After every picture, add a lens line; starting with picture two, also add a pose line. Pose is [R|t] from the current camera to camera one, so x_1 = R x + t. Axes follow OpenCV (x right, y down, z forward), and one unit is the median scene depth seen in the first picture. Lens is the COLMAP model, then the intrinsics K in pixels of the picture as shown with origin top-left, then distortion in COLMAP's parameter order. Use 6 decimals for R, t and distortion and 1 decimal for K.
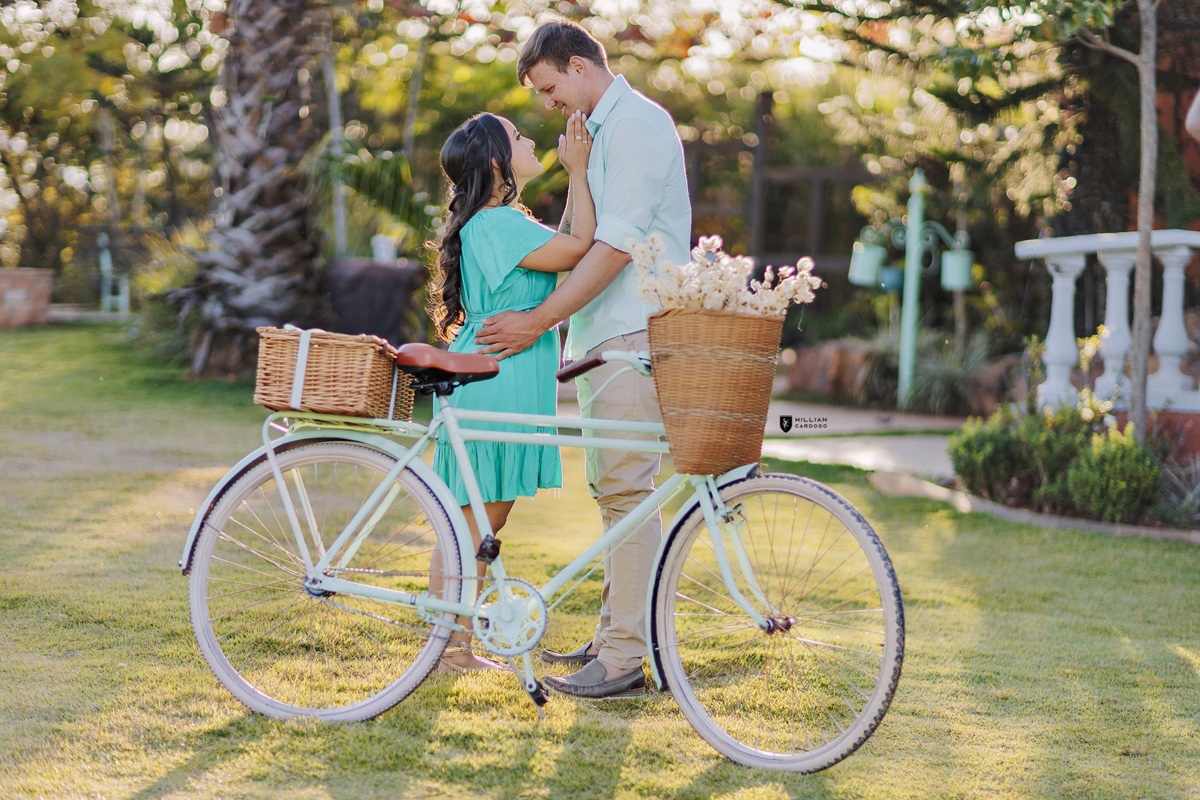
lens RADIAL K [[2853.8, 0, 596.1], [0, 2853.8, 404.8], [0, 0, 1]] dist [0.068668, 0.000000]
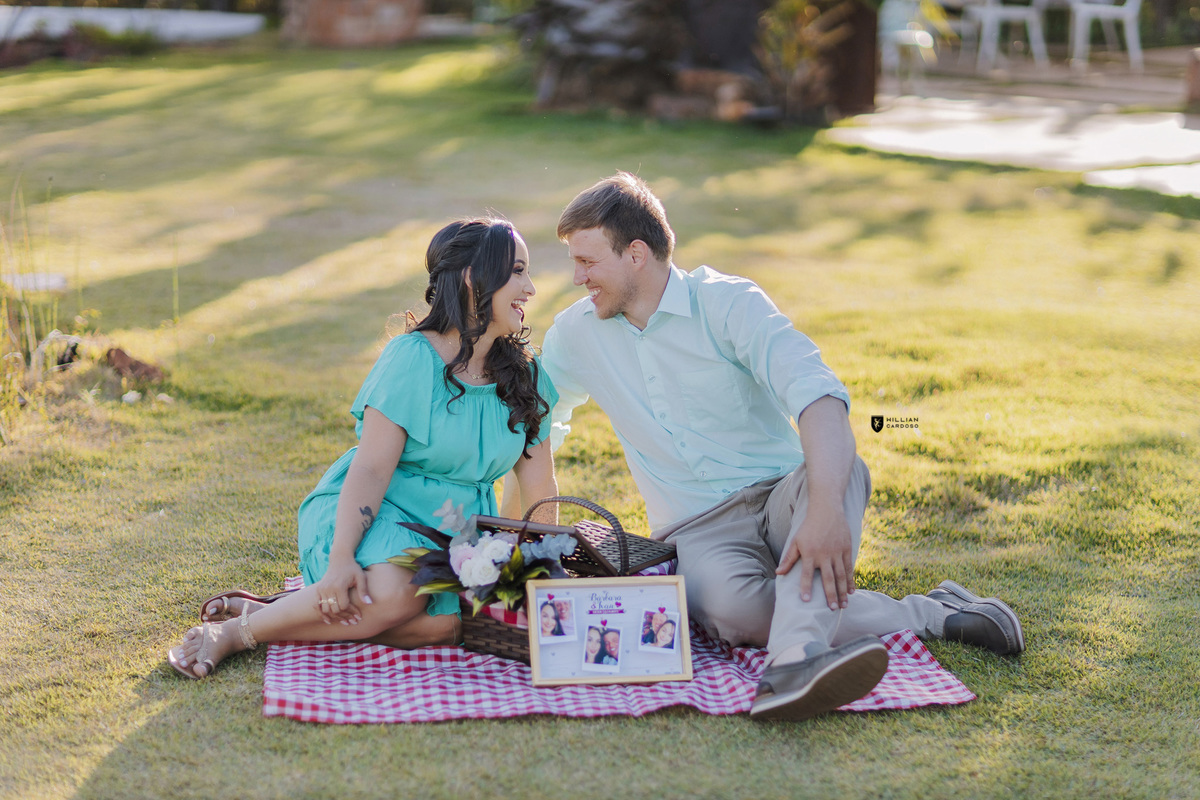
lens RADIAL K [[2853.8, 0, 593.9], [0, 2853.8, 403.3], [0, 0, 1]] dist [0.068668, 0.000000]
pose [[0.988086, -0.008522, -0.153669, 0.028594], [0.025517, 0.993718, 0.108965, -0.019520], [0.151775, -0.111588, 0.982096, 0.077521]]
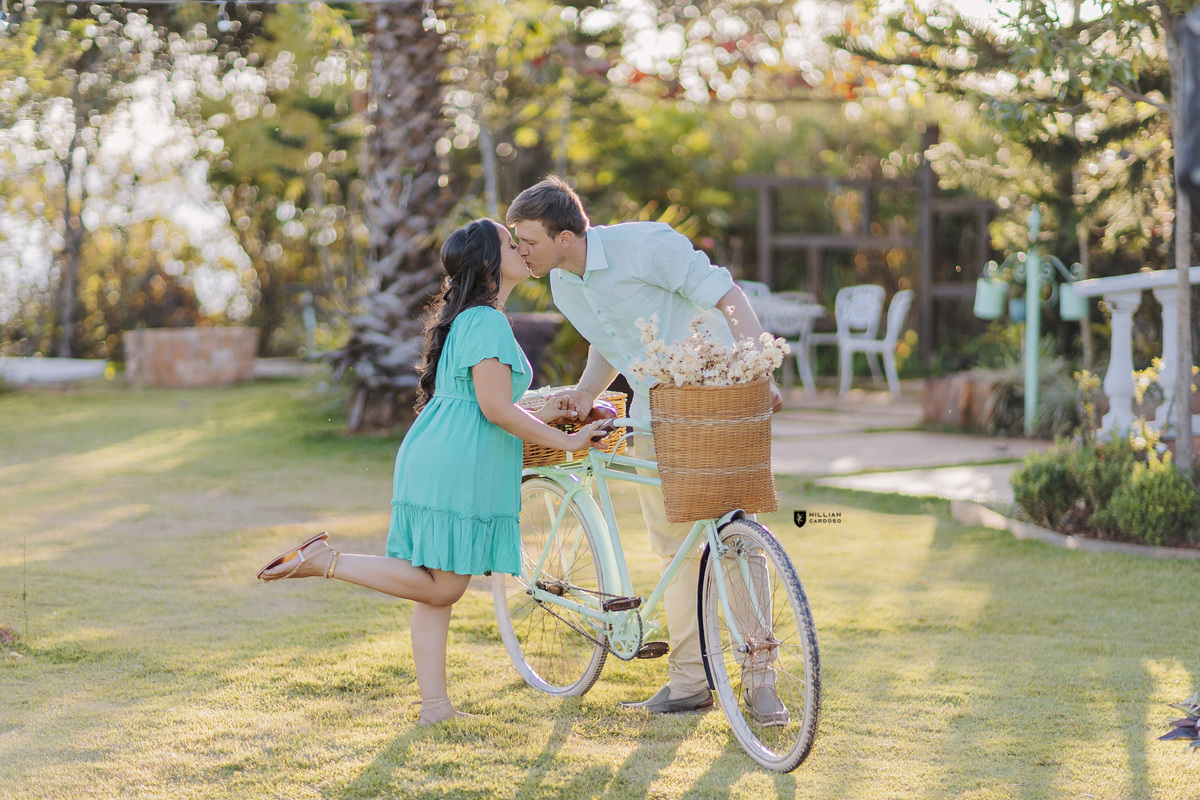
lens RADIAL K [[2853.8, 0, 596.5], [0, 2853.8, 398.6], [0, 0, 1]] dist [0.068668, 0.000000]
pose [[0.994380, -0.039503, -0.098224, 0.074144], [0.038543, 0.999189, -0.011650, -0.008371], [0.098605, 0.007798, 0.995096, -0.076063]]
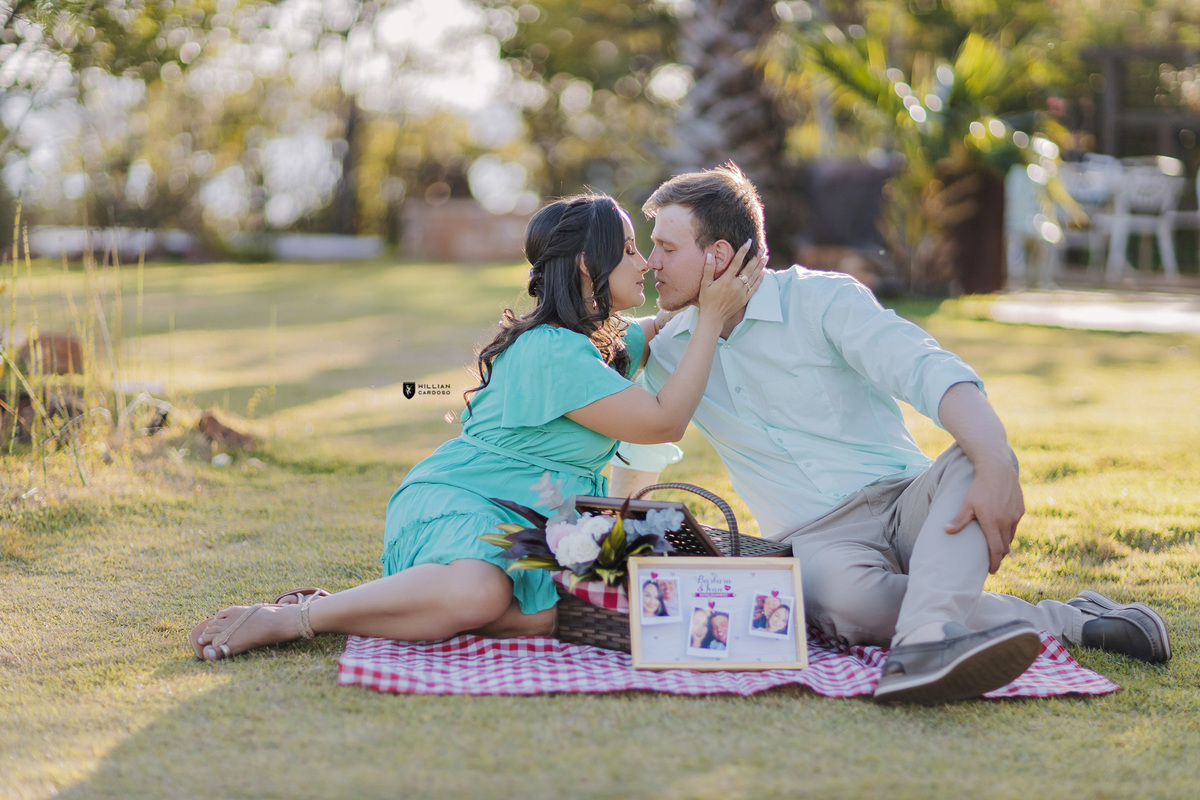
lens RADIAL K [[2853.8, 0, 600.4], [0, 2853.8, 396.4], [0, 0, 1]] dist [0.068668, 0.000000]
pose [[0.981485, -0.009361, -0.191312, 0.024374], [0.009641, 0.999953, 0.000535, 0.032402], [0.191298, -0.002369, 0.981529, 0.106454]]
